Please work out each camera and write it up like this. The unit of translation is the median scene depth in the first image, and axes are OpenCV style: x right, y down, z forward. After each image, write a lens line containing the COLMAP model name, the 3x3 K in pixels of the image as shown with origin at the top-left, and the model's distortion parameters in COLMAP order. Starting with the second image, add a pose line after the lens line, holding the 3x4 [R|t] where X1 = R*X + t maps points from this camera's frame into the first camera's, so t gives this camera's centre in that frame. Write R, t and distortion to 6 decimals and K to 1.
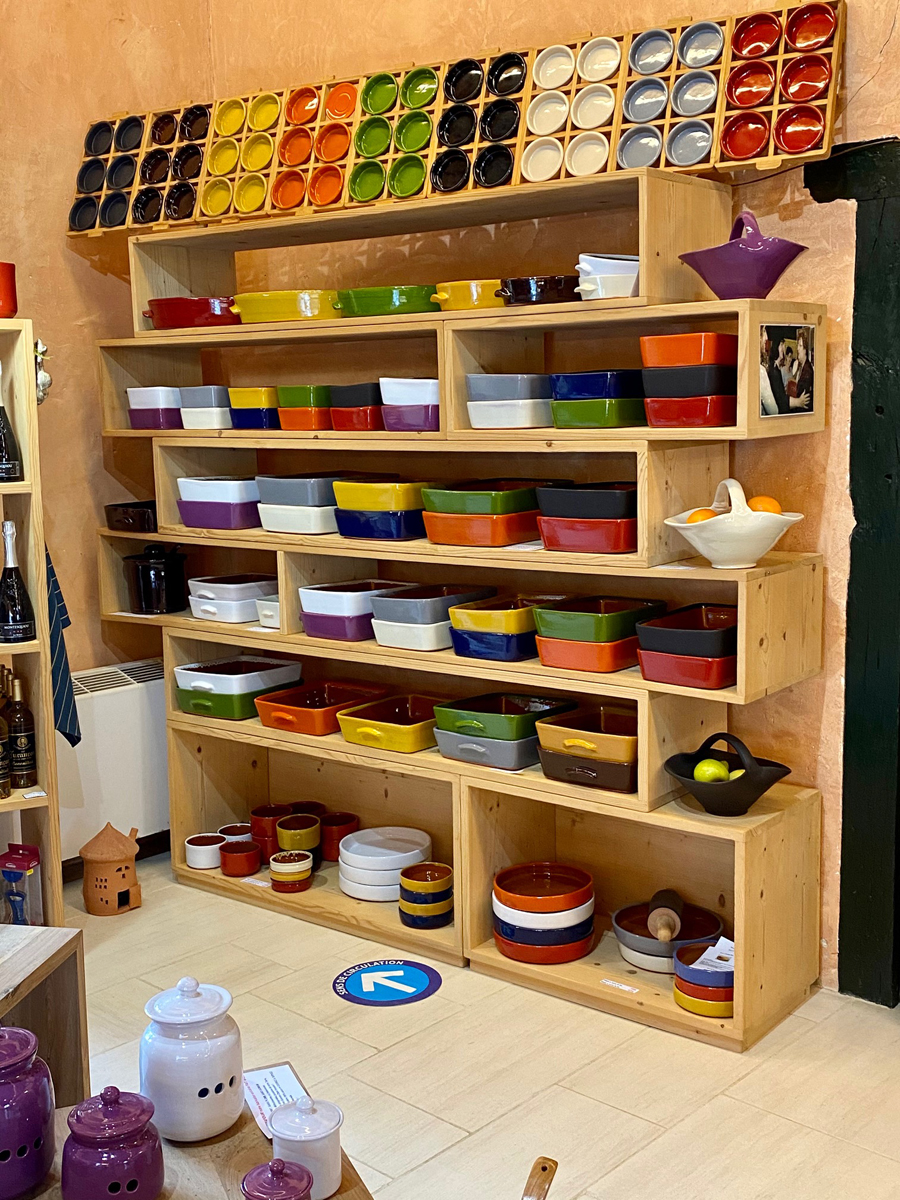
lens RADIAL K [[1354.7, 0, 457.0], [0, 1354.7, 598.9], [0, 0, 1]] dist [0.035257, 0.000000]
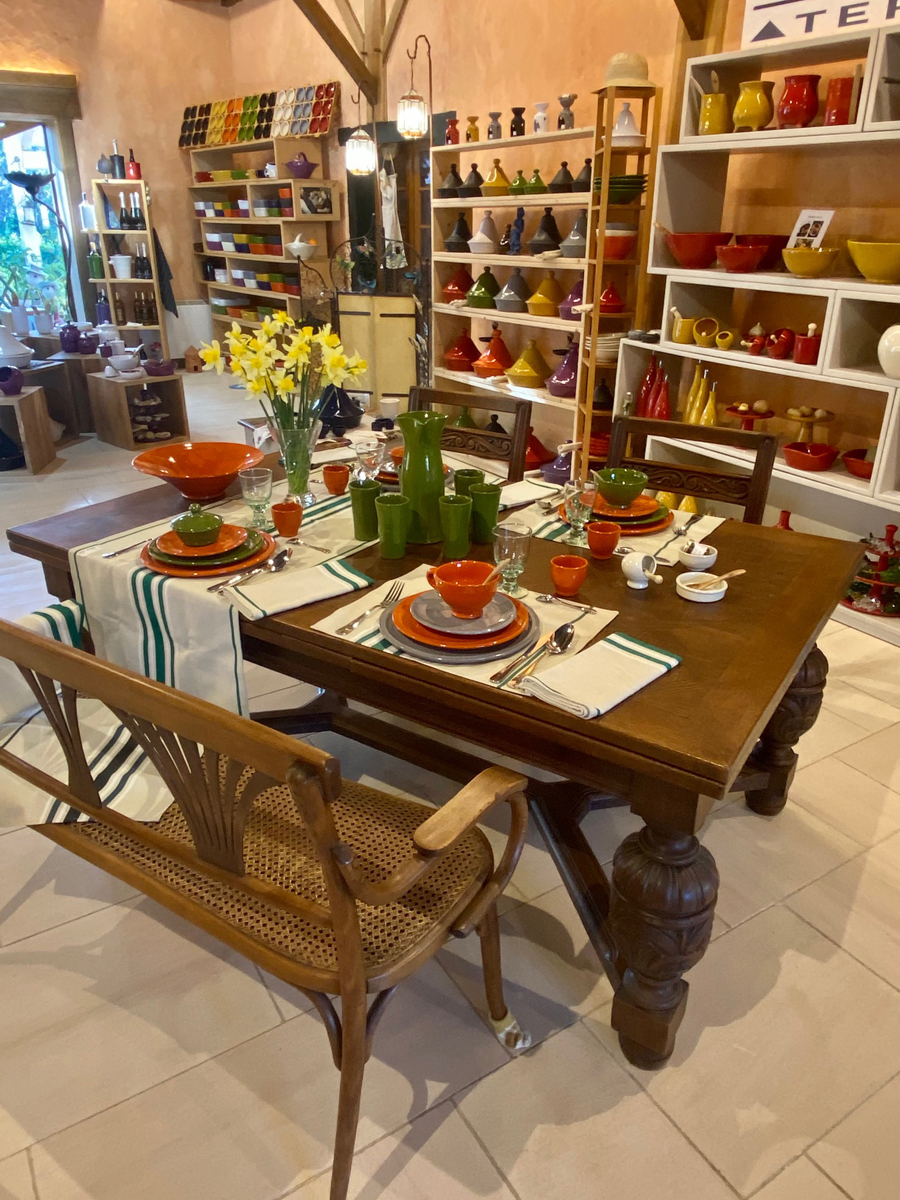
lens RADIAL K [[842.6, 0, 447.8], [0, 842.6, 598.1], [0, 0, 1]] dist [0.039978, -0.044933]
pose [[0.964992, 0.126256, -0.229889, 1.039750], [-0.058376, 0.957915, 0.281052, 0.158097], [0.255699, -0.257794, 0.931751, -1.073442]]
